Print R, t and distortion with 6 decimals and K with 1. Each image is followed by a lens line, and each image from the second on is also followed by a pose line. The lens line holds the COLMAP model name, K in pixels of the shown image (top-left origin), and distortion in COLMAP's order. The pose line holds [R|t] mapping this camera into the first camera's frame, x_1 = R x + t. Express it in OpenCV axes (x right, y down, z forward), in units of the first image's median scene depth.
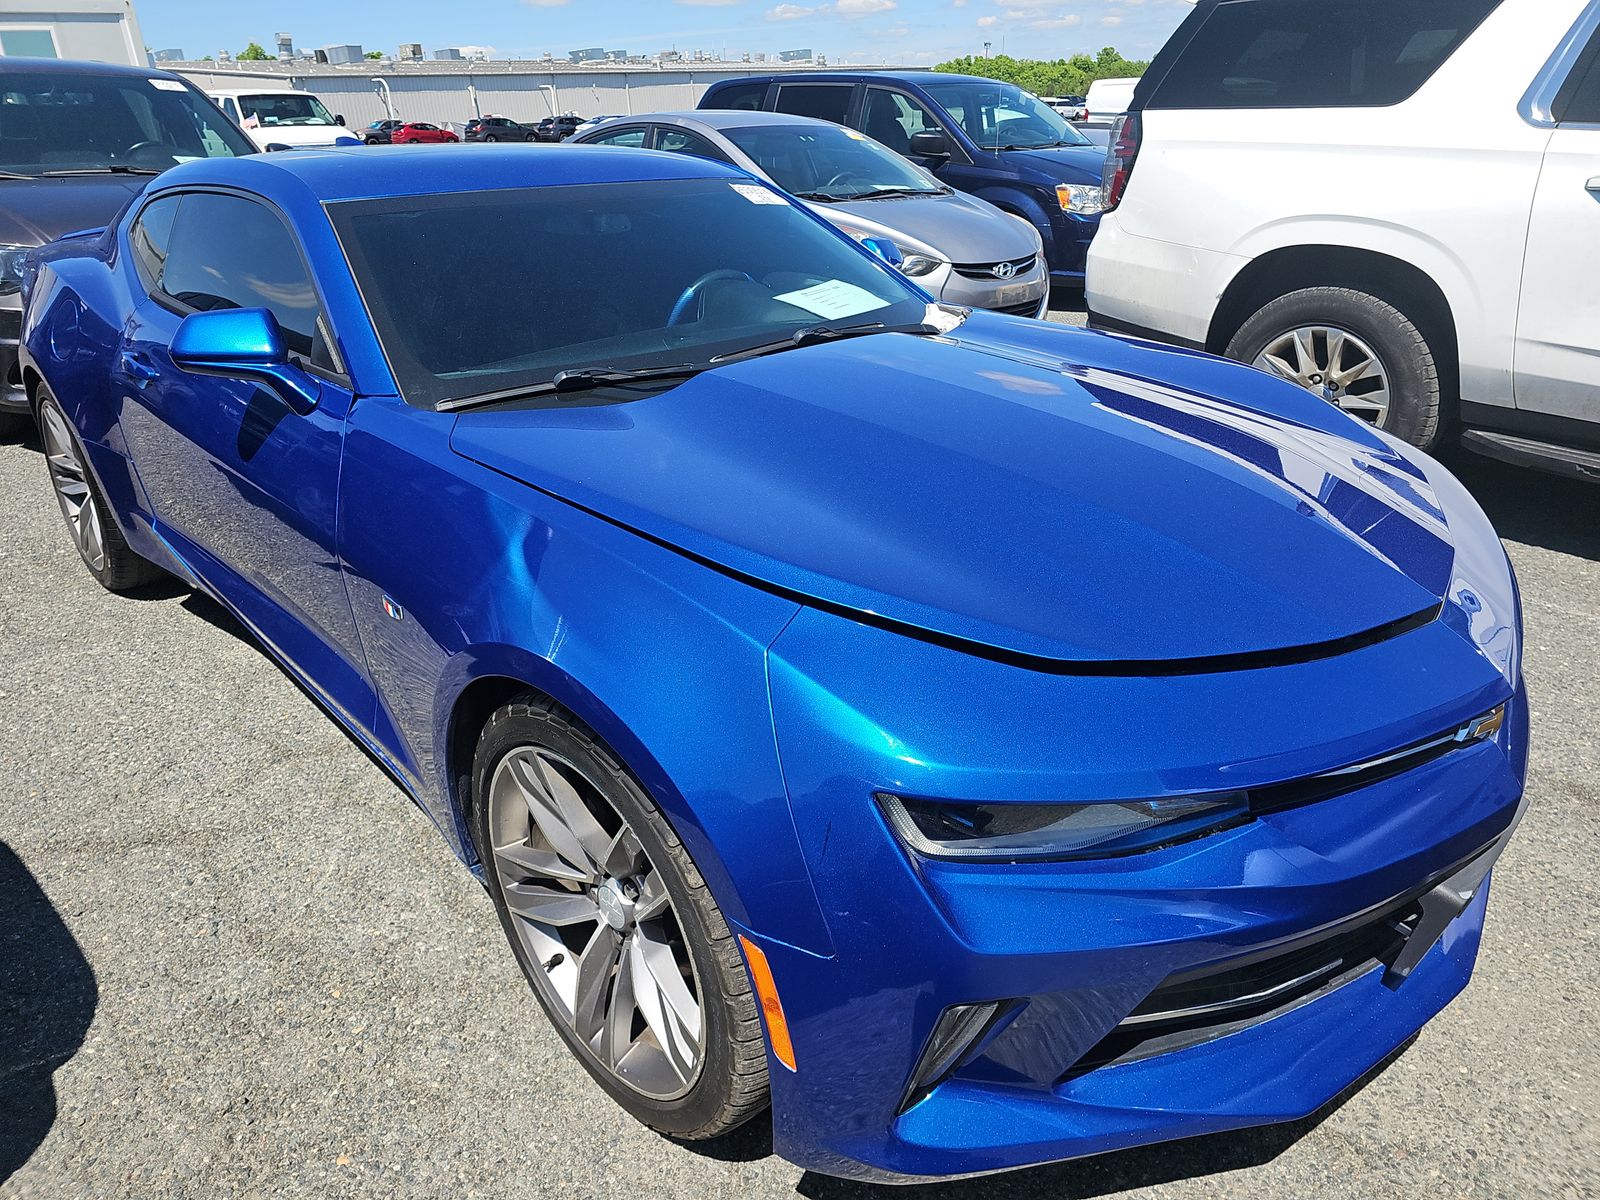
lens RADIAL K [[1057.0, 0, 776.0], [0, 1057.0, 531.4], [0, 0, 1]] dist [0.044854, -0.040000]
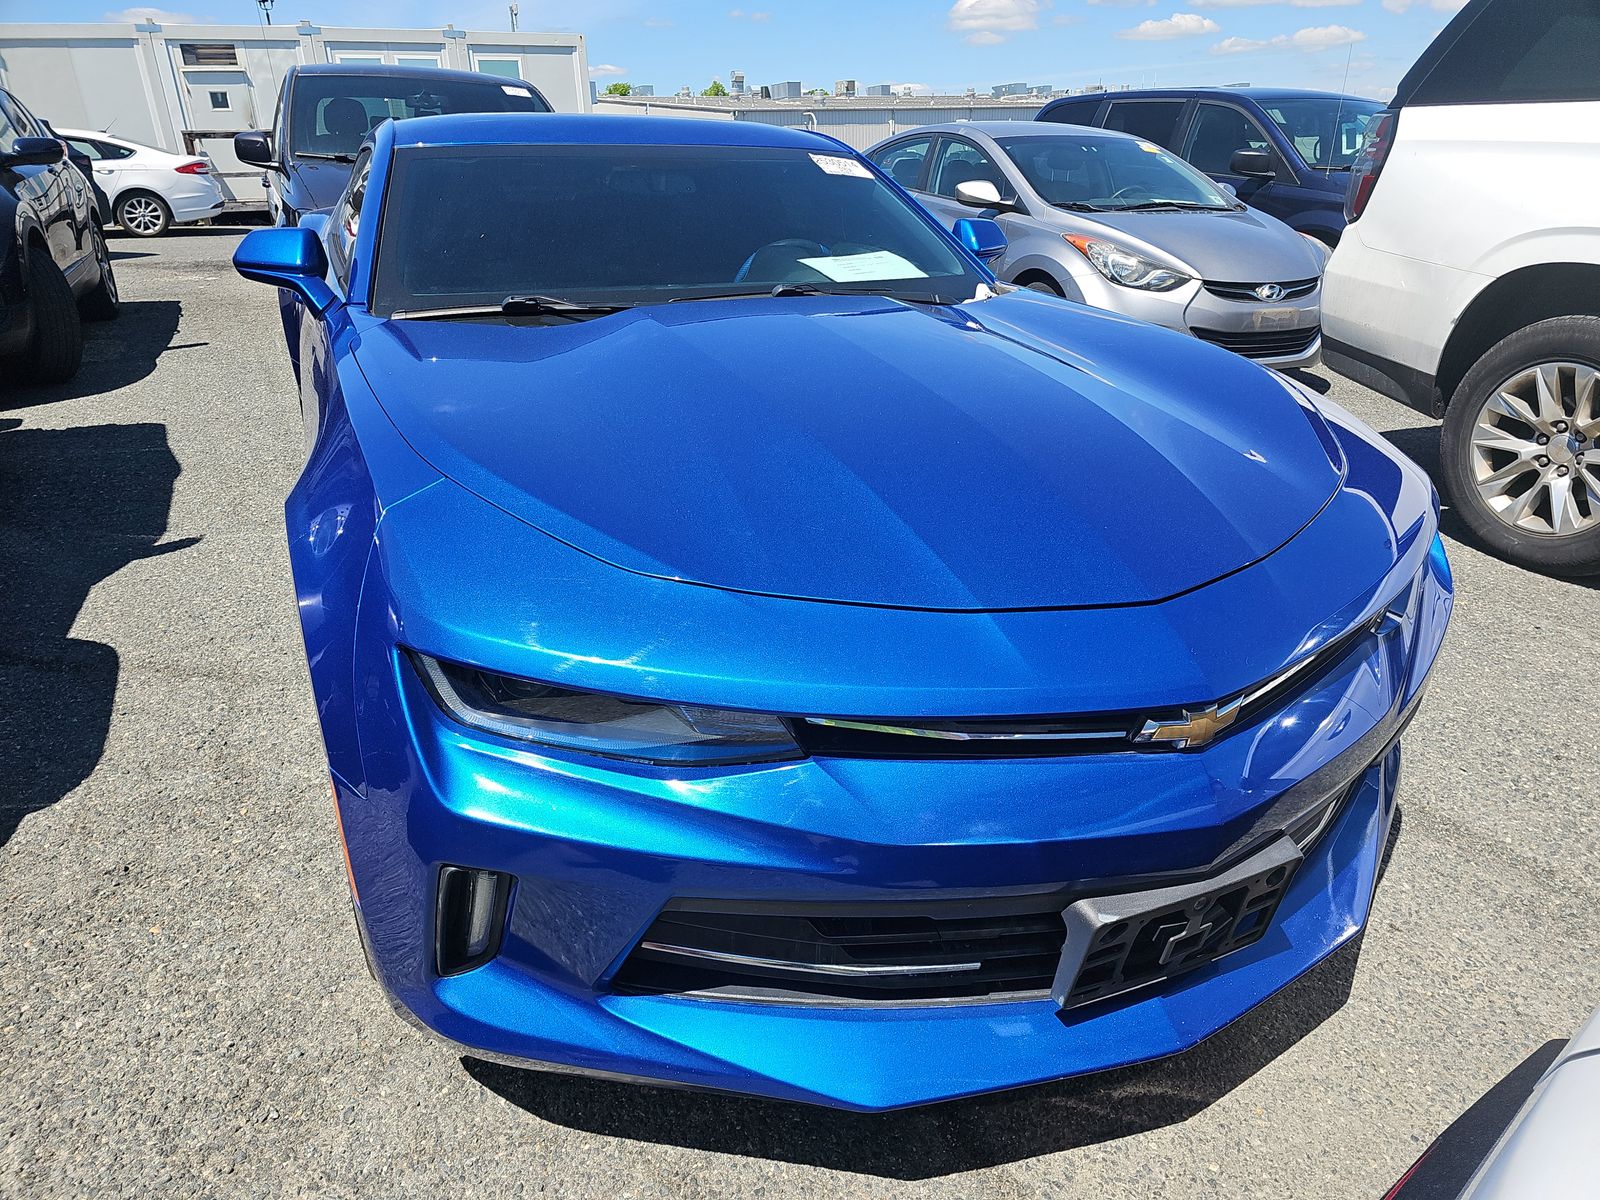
lens RADIAL K [[1057.0, 0, 776.0], [0, 1057.0, 531.4], [0, 0, 1]] dist [0.044854, -0.040000]
pose [[0.940568, 0.134068, -0.312022, 0.205724], [-0.141526, 0.989934, -0.001269, 0.024298], [0.308711, 0.045353, 0.950074, 0.030972]]
